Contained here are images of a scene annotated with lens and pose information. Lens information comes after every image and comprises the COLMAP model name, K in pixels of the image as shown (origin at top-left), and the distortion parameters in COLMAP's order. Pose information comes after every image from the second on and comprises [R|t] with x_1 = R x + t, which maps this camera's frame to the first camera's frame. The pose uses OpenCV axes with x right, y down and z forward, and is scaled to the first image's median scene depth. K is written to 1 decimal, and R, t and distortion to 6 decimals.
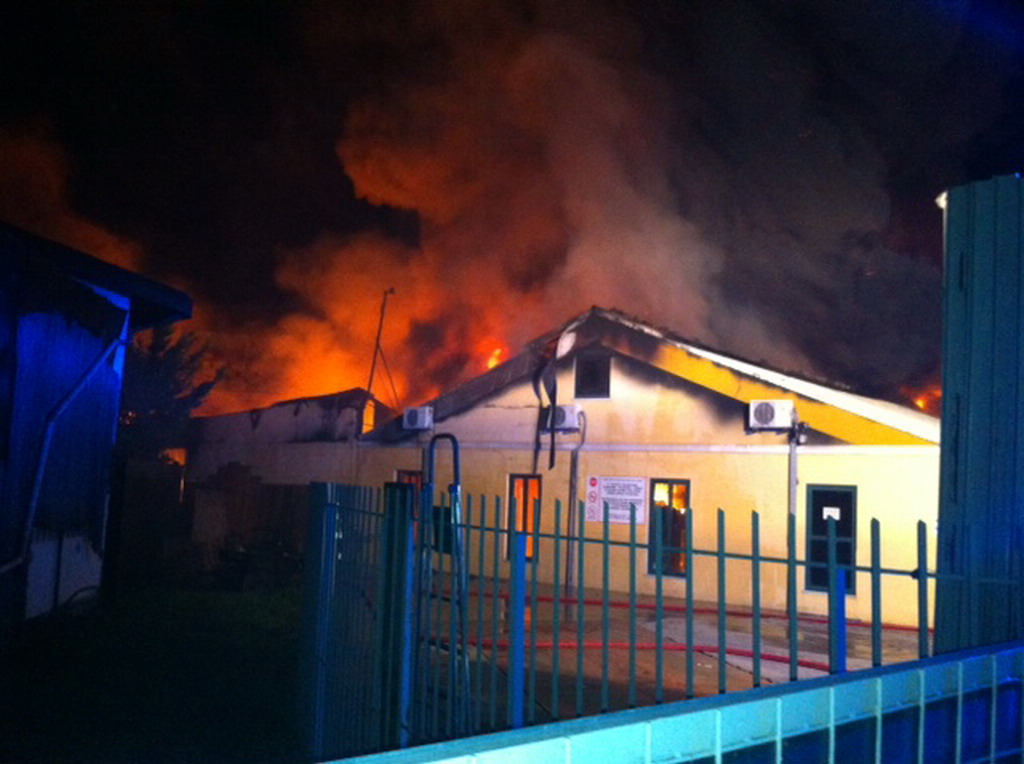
lens RADIAL K [[943.4, 0, 512.0], [0, 943.4, 382.0], [0, 0, 1]] dist [0.121104, -0.000751]
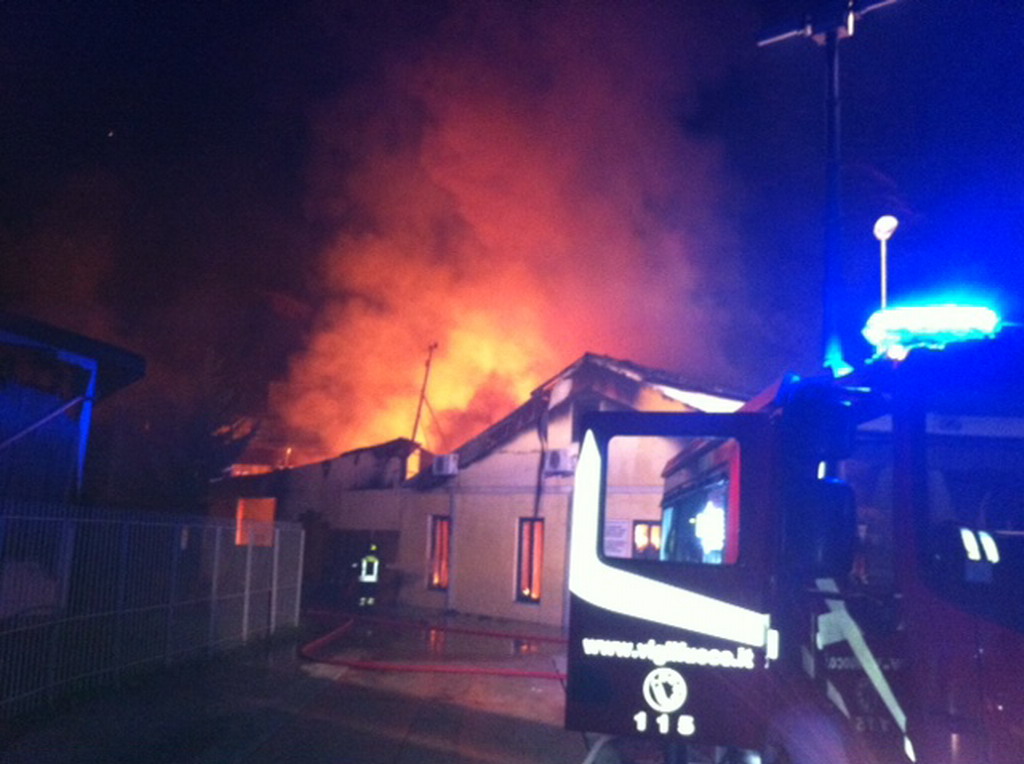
lens RADIAL K [[943.4, 0, 512.0], [0, 943.4, 382.0], [0, 0, 1]] dist [0.121104, -0.000751]
pose [[0.981164, -0.028723, -0.191032, 0.191422], [0.017697, 0.998091, -0.059178, 0.010518], [0.192367, 0.054682, 0.979798, -0.024008]]
